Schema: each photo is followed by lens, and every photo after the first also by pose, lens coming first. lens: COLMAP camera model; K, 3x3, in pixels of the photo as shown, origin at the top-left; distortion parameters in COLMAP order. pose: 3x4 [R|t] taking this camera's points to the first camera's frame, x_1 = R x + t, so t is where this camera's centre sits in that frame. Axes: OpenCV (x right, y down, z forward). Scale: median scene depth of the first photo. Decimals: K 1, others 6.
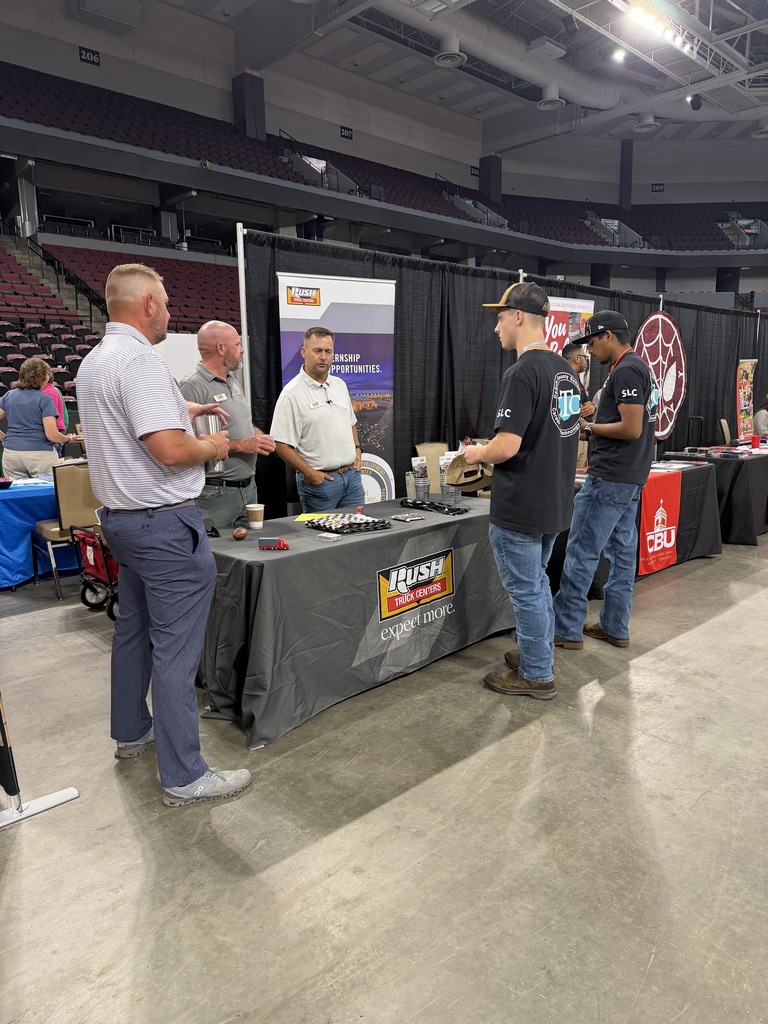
lens RADIAL K [[721.4, 0, 380.6], [0, 721.4, 512.2], [0, 0, 1]] dist [-0.002334, -0.004917]
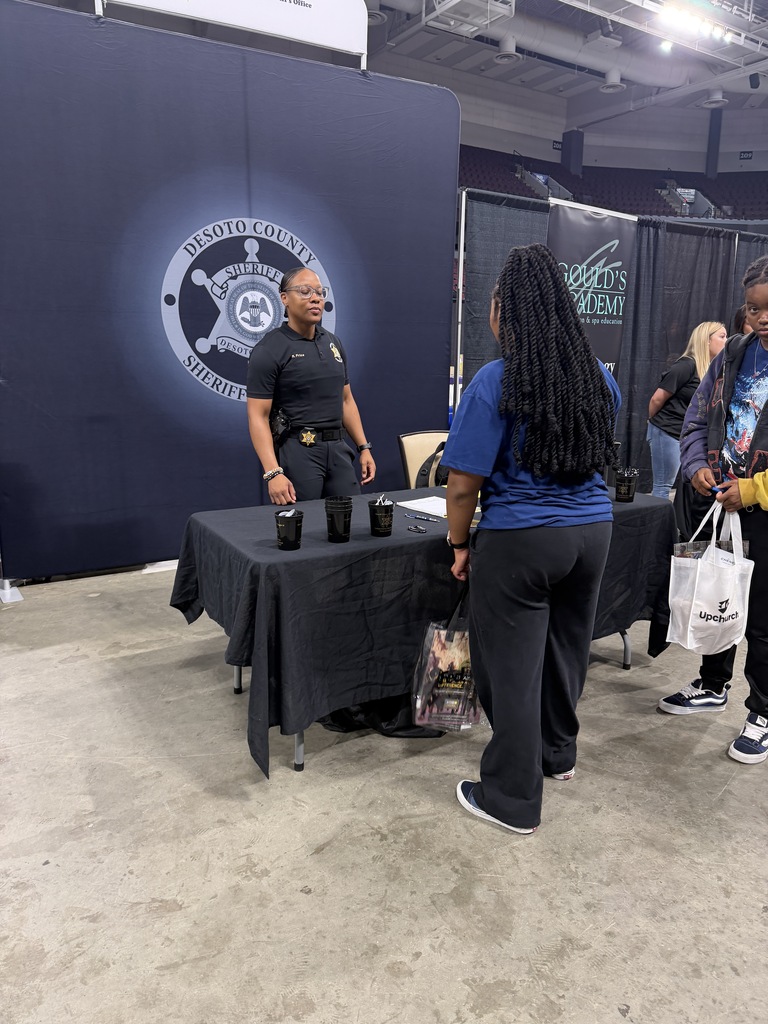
lens RADIAL K [[721.4, 0, 386.9], [0, 721.4, 508.5], [0, 0, 1]] dist [-0.002334, -0.004917]
pose [[0.982539, 0.064974, -0.174343, 0.113104], [-0.056285, 0.996935, 0.054330, 0.031267], [0.177339, -0.043569, 0.983185, -0.151570]]
